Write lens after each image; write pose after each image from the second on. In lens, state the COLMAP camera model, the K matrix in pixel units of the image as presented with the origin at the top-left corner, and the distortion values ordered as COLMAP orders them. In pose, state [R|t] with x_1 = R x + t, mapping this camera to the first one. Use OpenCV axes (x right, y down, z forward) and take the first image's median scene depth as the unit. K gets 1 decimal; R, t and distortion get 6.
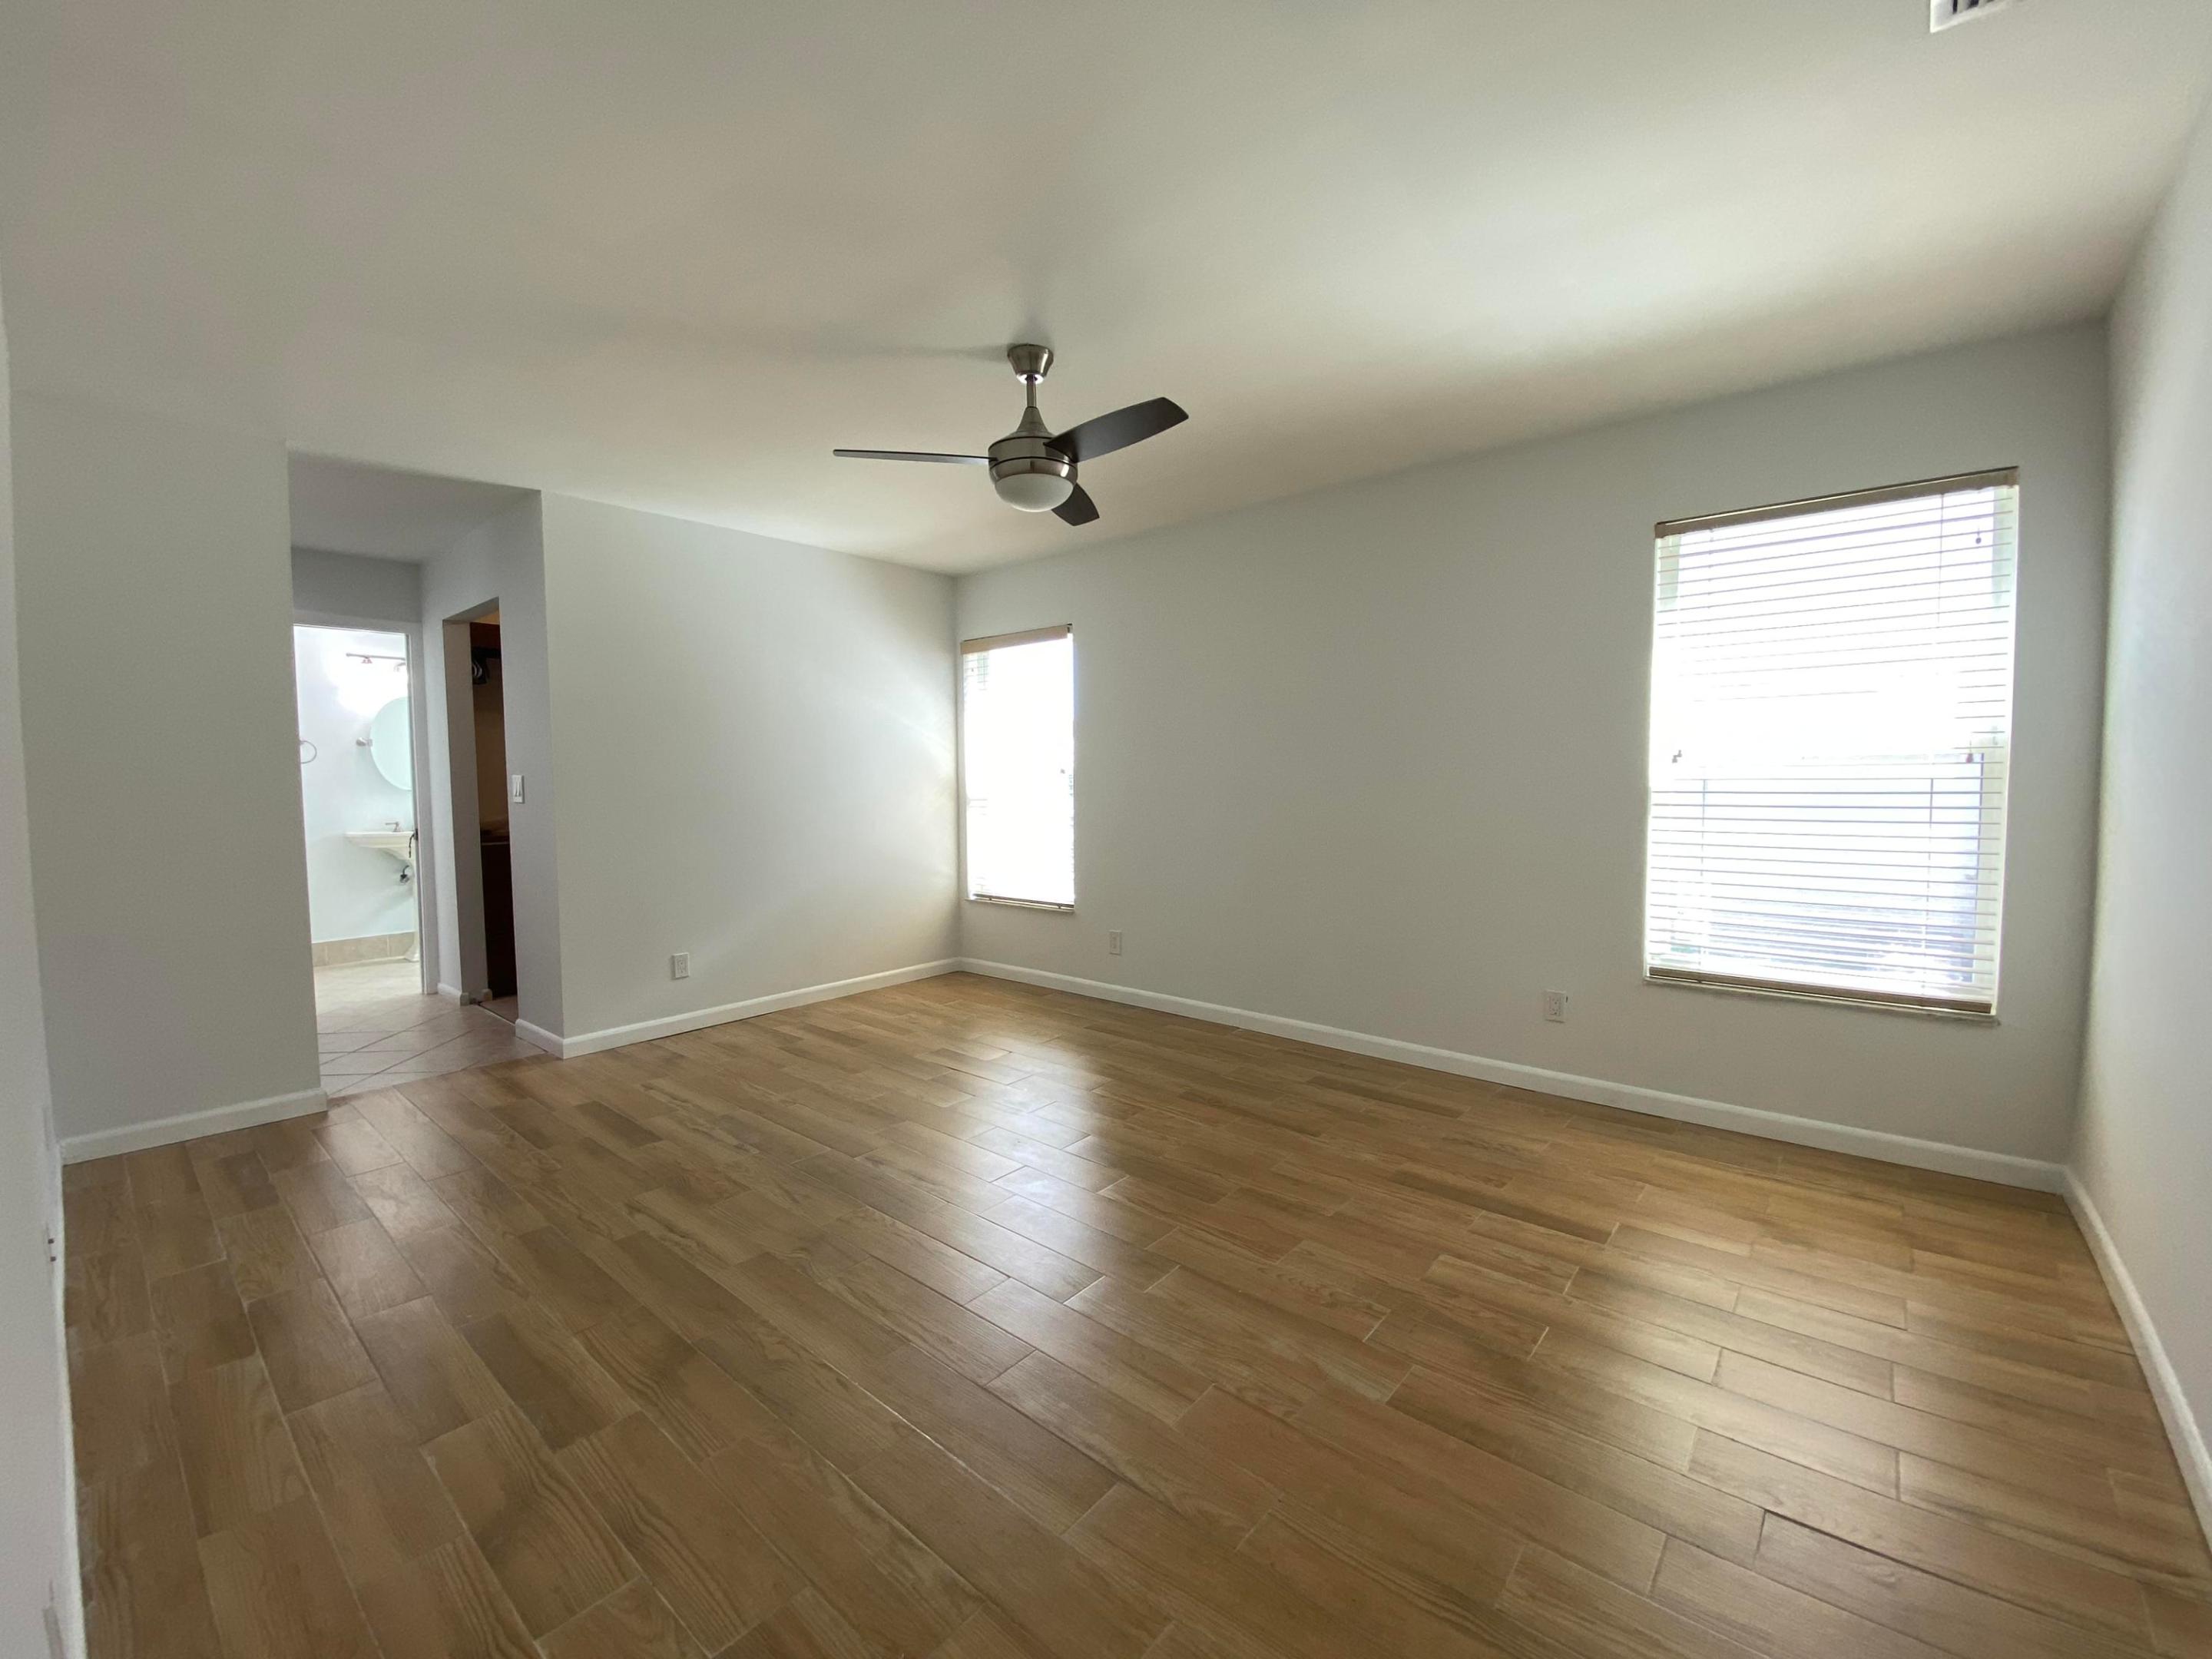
lens RADIAL K [[900.0, 0, 1106.0], [0, 900.0, 829.5], [0, 0, 1]] dist [0.031747, -0.027094]
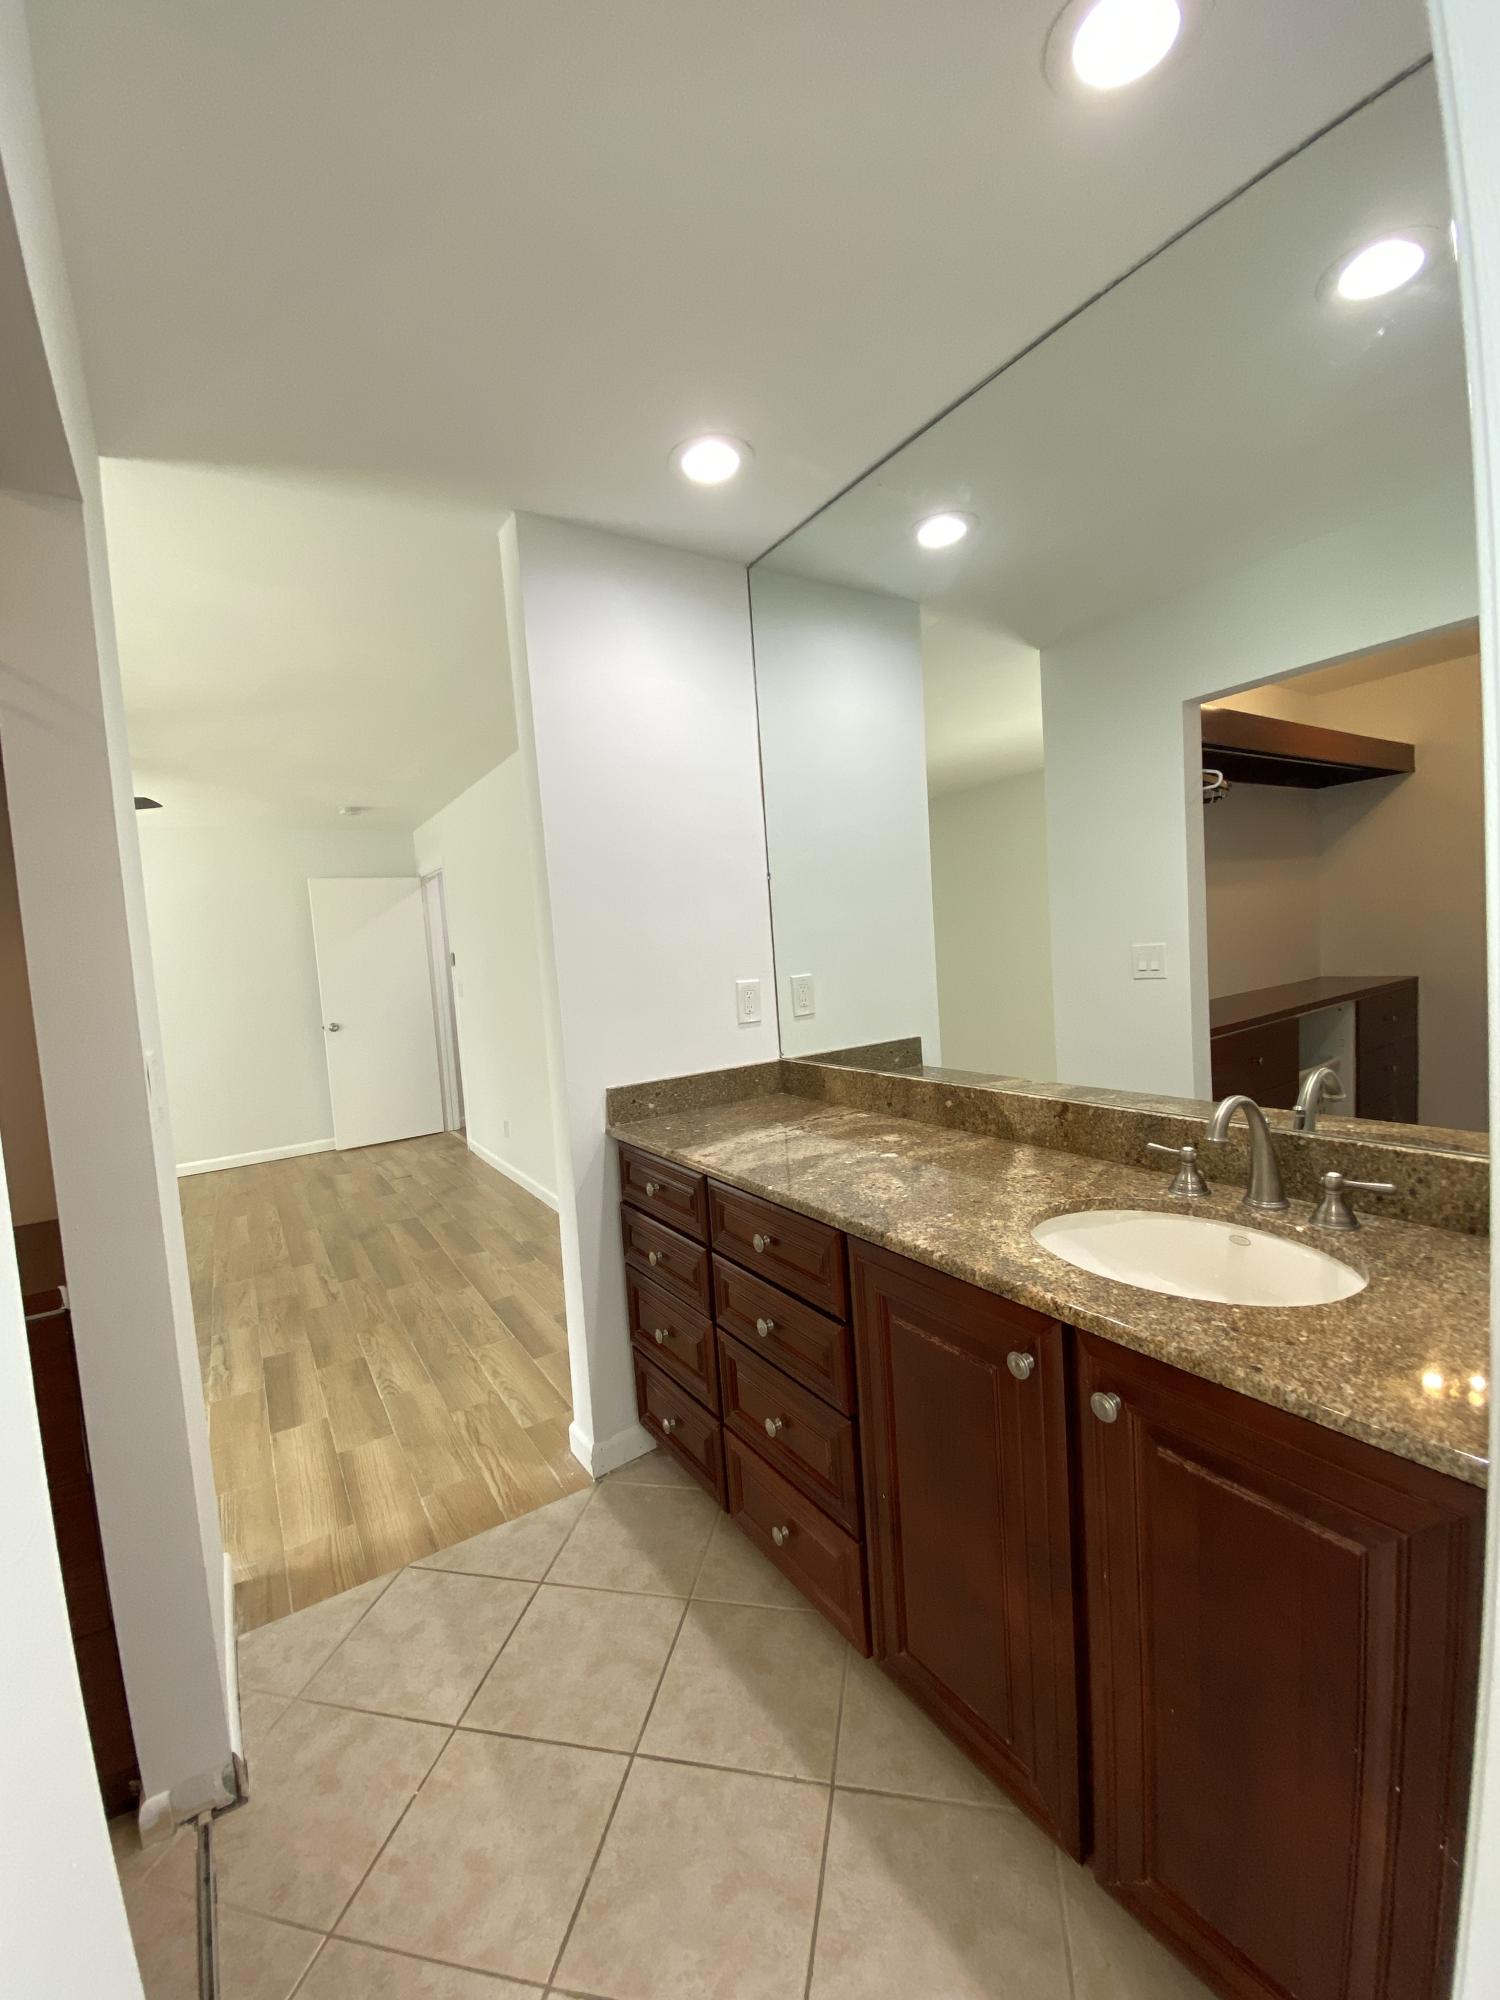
lens RADIAL K [[813.5, 0, 759.0], [0, 813.5, 1001.9], [0, 0, 1]] dist [0.027172, -0.027089]
pose [[-0.958184, 0.054032, 0.281007, -1.345587], [0.091721, 0.988191, 0.122744, -0.130885], [-0.271056, 0.143386, -0.951824, 1.712190]]
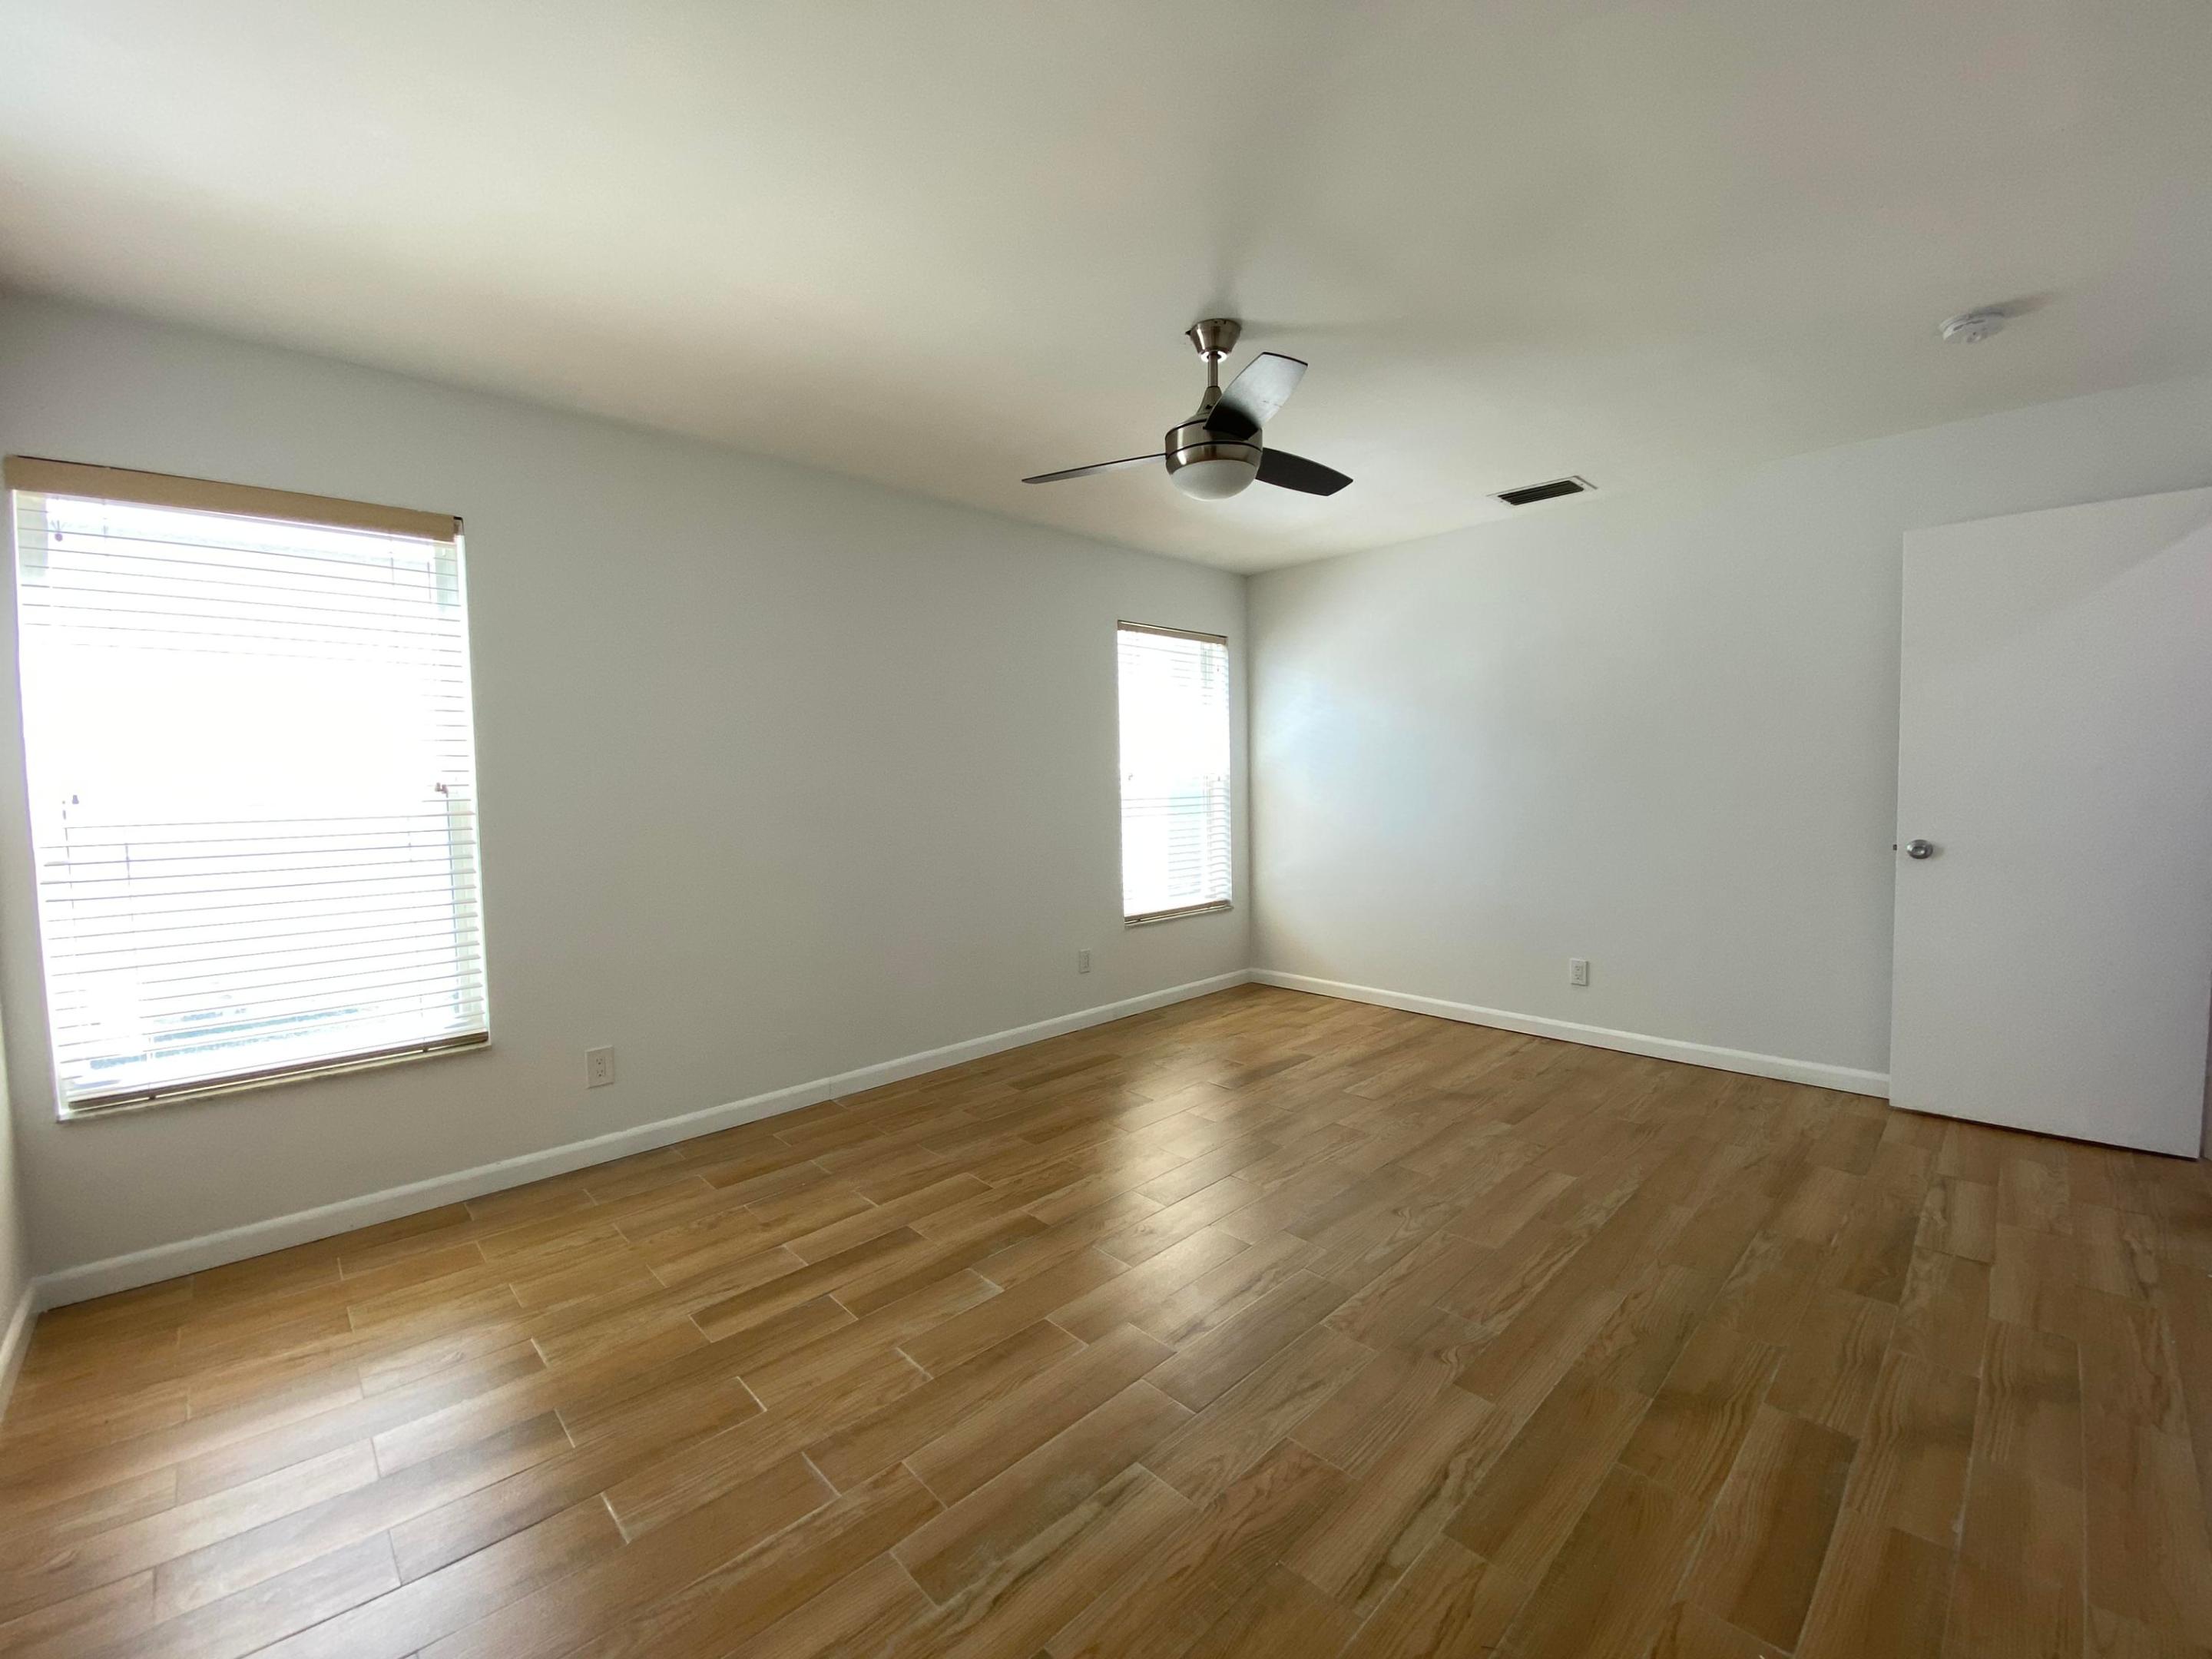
lens RADIAL K [[900.0, 0, 1106.0], [0, 900.0, 829.5], [0, 0, 1]] dist [0.031747, -0.027094]
pose [[0.096127, -0.046752, 0.994270, -0.900753], [0.076964, 0.996255, 0.039404, -0.054860], [-0.992389, 0.072735, 0.099365, 0.914389]]
